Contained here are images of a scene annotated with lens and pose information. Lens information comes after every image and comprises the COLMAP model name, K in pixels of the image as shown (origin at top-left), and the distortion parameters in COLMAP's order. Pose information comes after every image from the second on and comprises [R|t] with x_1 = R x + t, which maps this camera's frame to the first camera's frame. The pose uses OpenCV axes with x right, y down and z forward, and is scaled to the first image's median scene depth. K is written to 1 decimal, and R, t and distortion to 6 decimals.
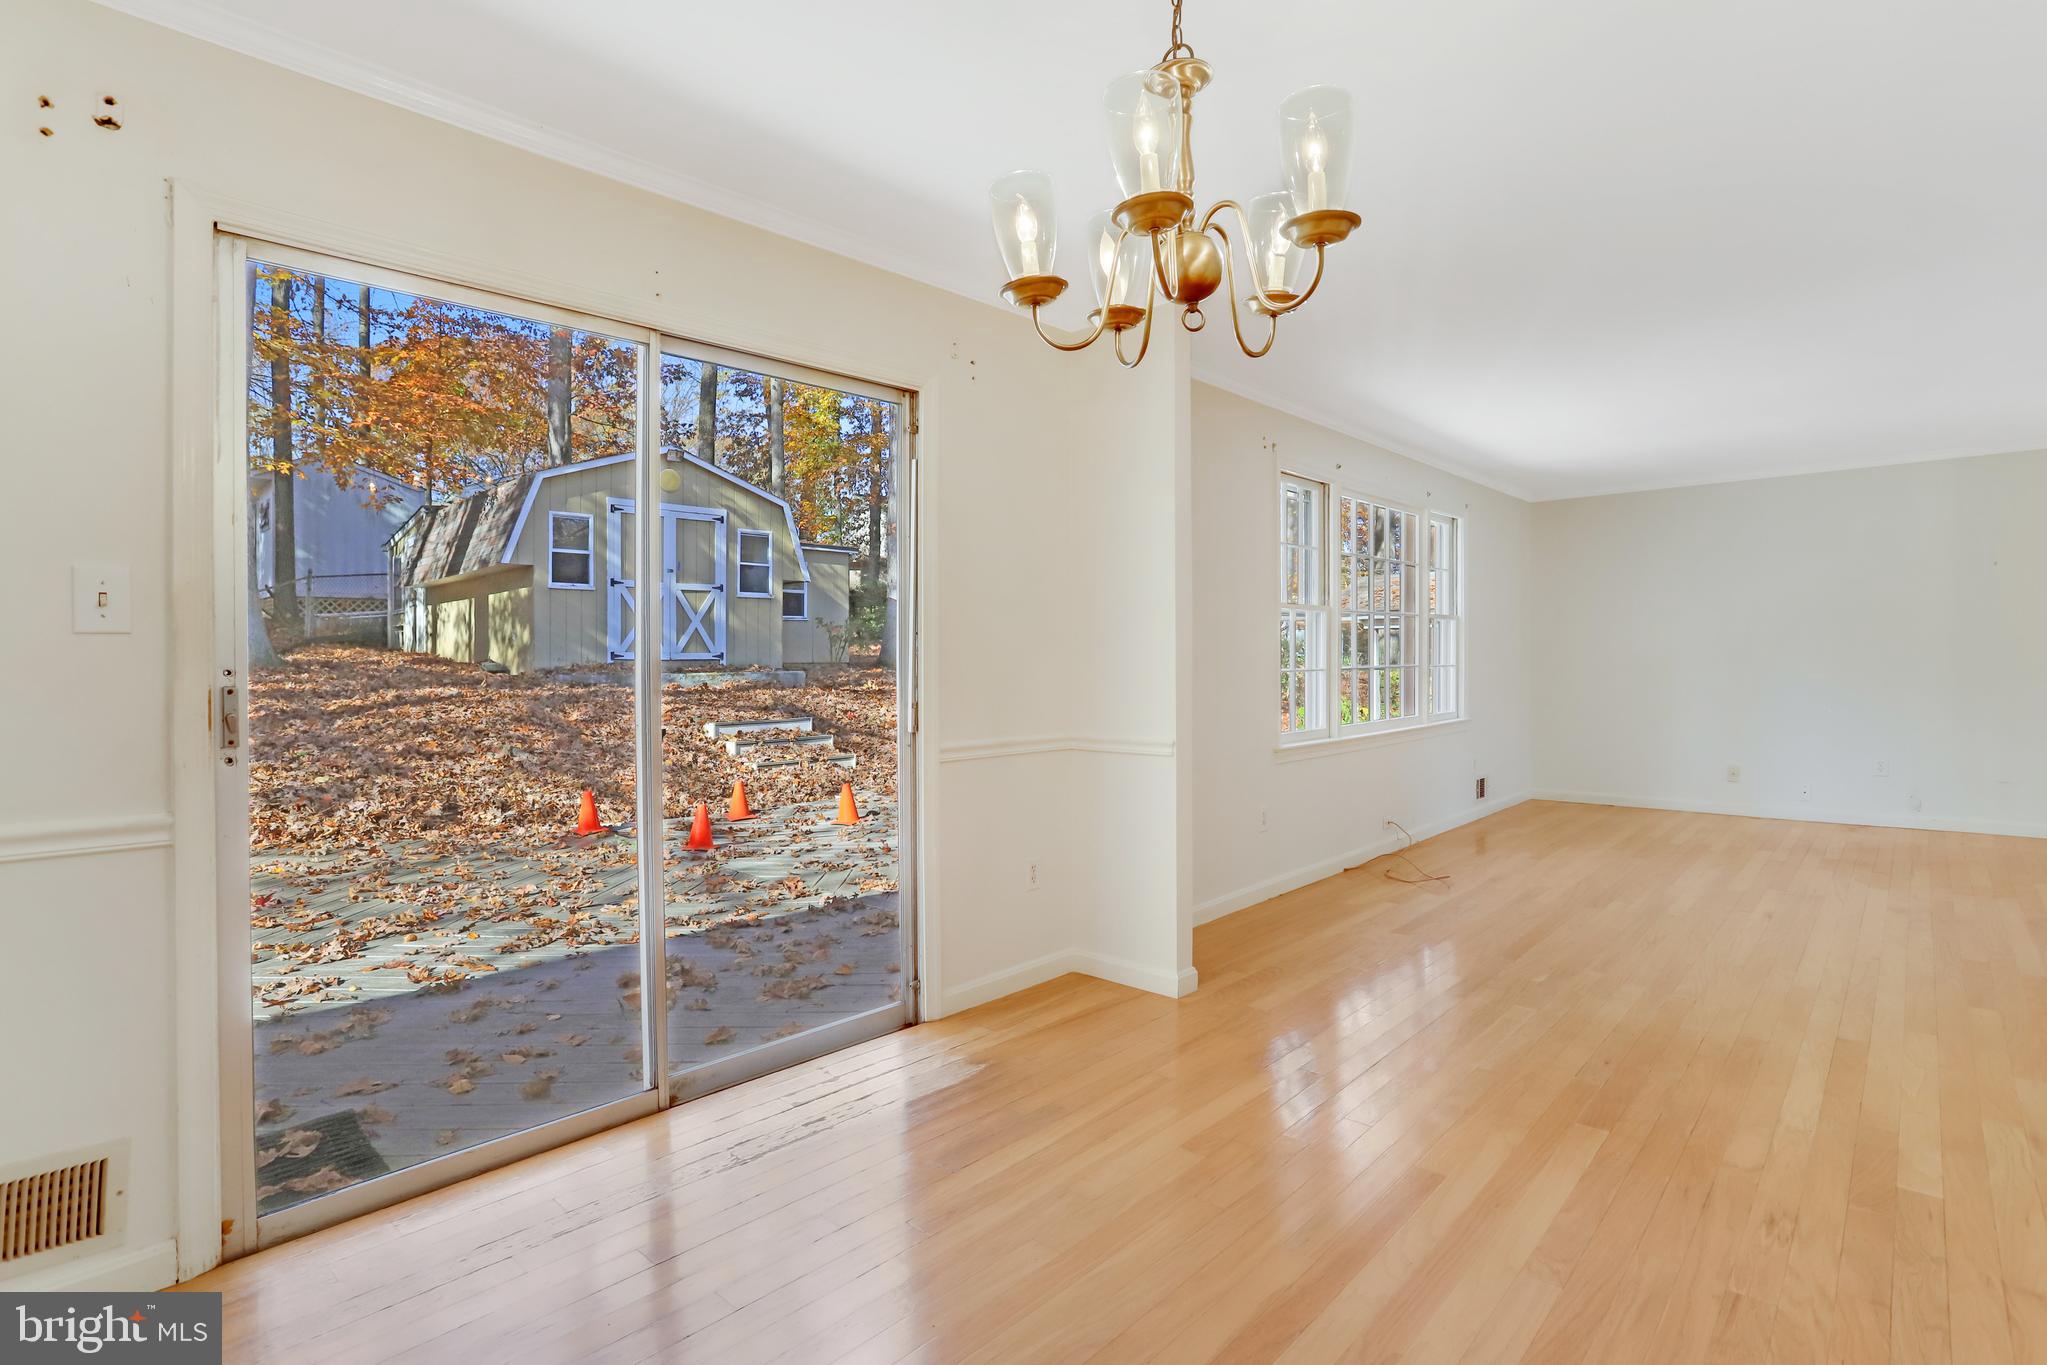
lens RADIAL K [[1014.1, 0, 1023.7], [0, 1014.1, 663.4], [0, 0, 1]] dist [-0.074050, 0.033531]
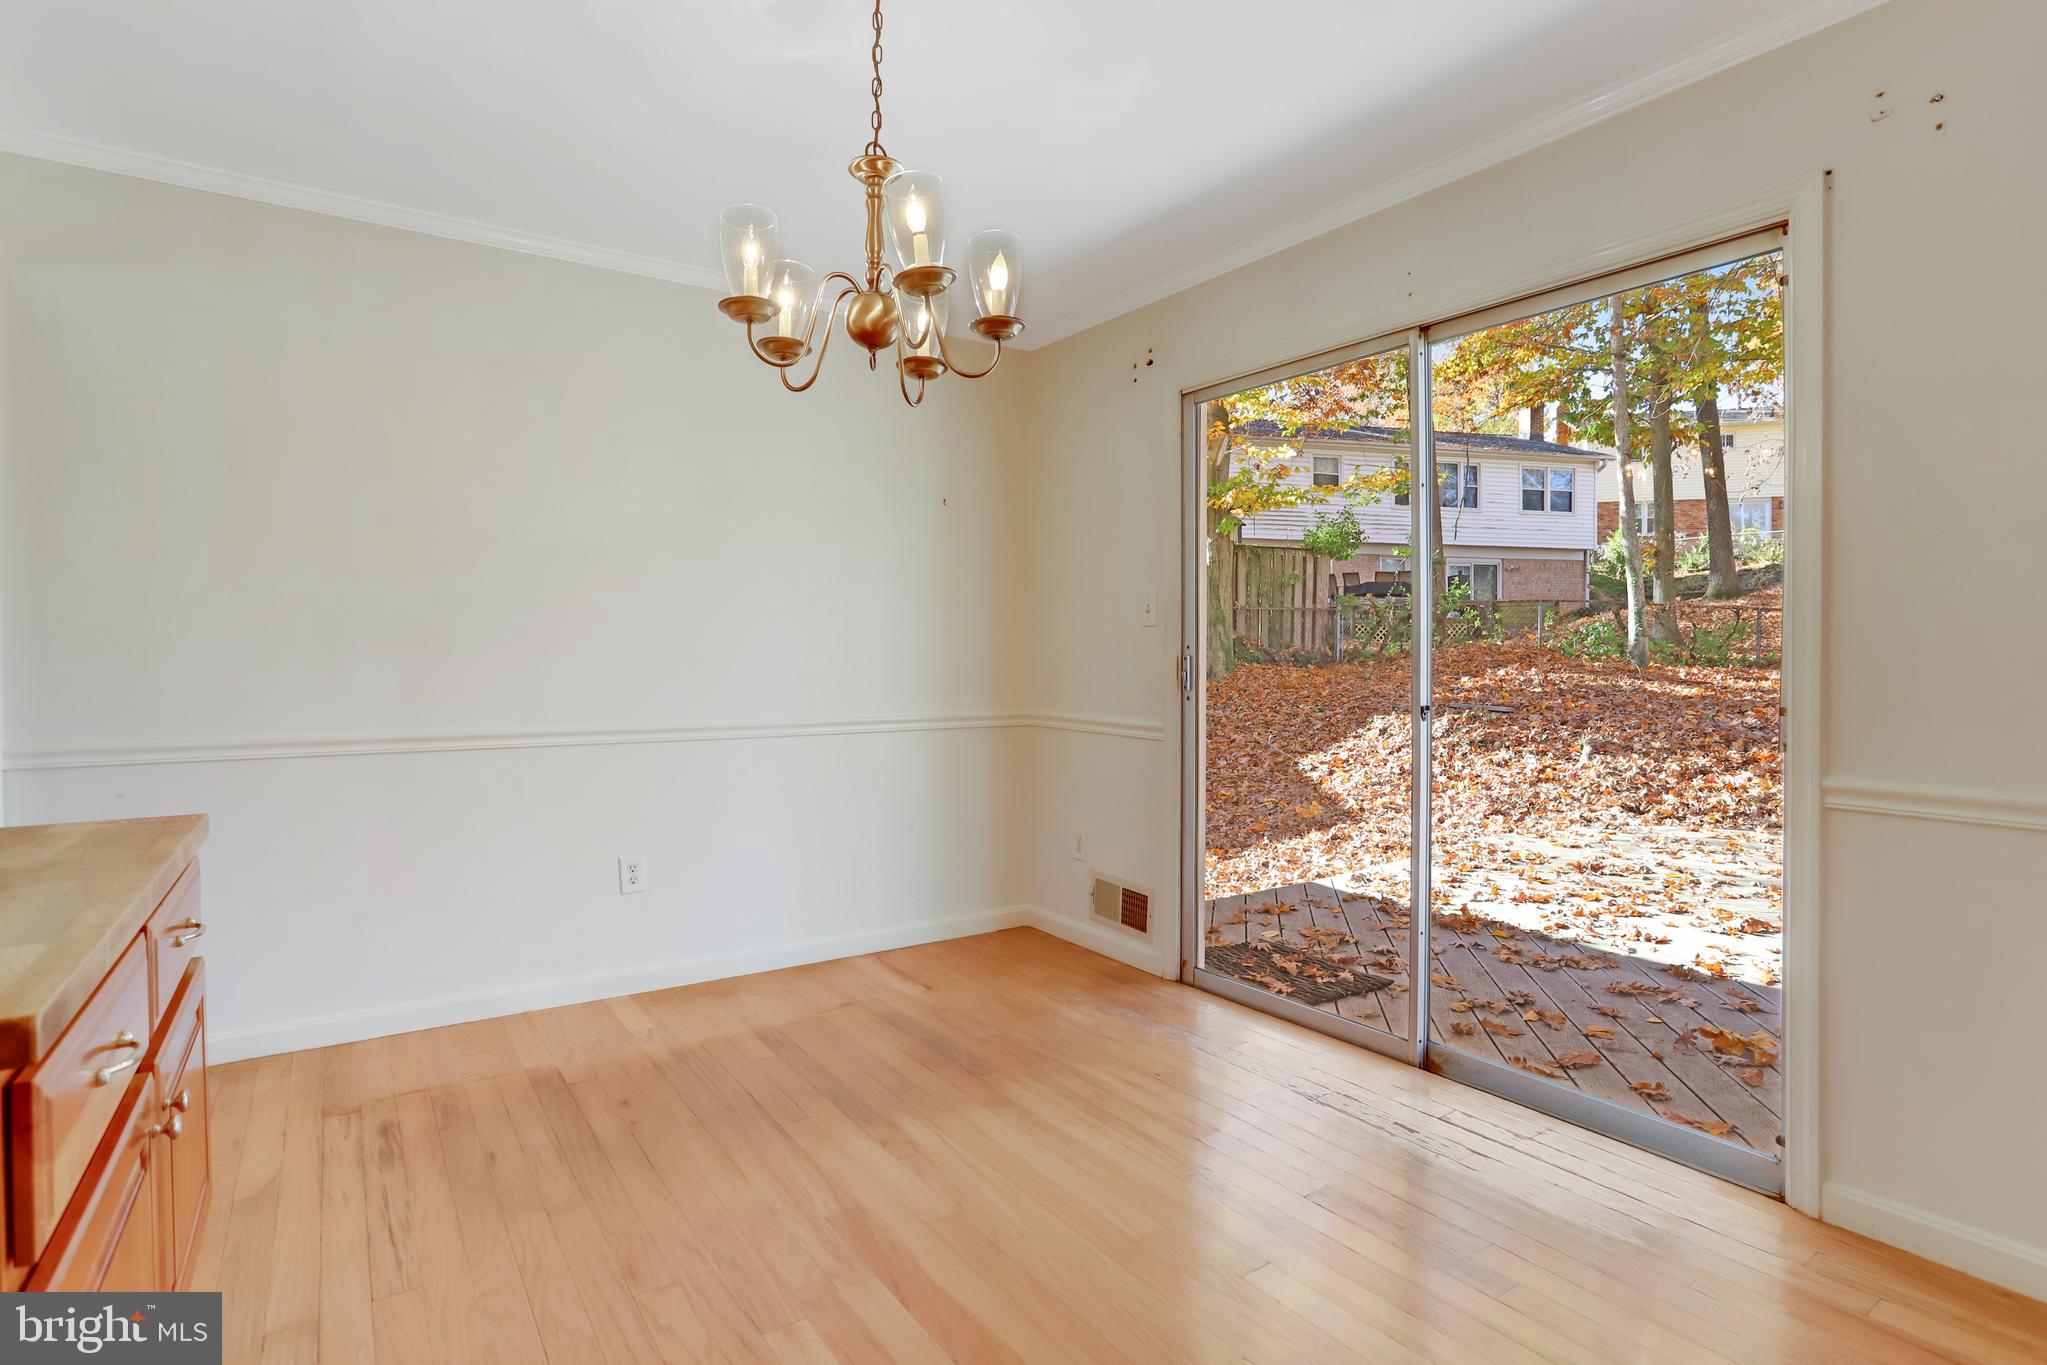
lens RADIAL K [[1015.5, 0, 1017.2], [0, 1015.5, 660.3], [0, 0, 1]] dist [-0.064878, 0.035190]
pose [[-0.235504, 0.010345, -0.971818, 0.776417], [0.012819, 0.999889, 0.007538, 0.012358], [0.971789, -0.010682, -0.235611, 0.875036]]
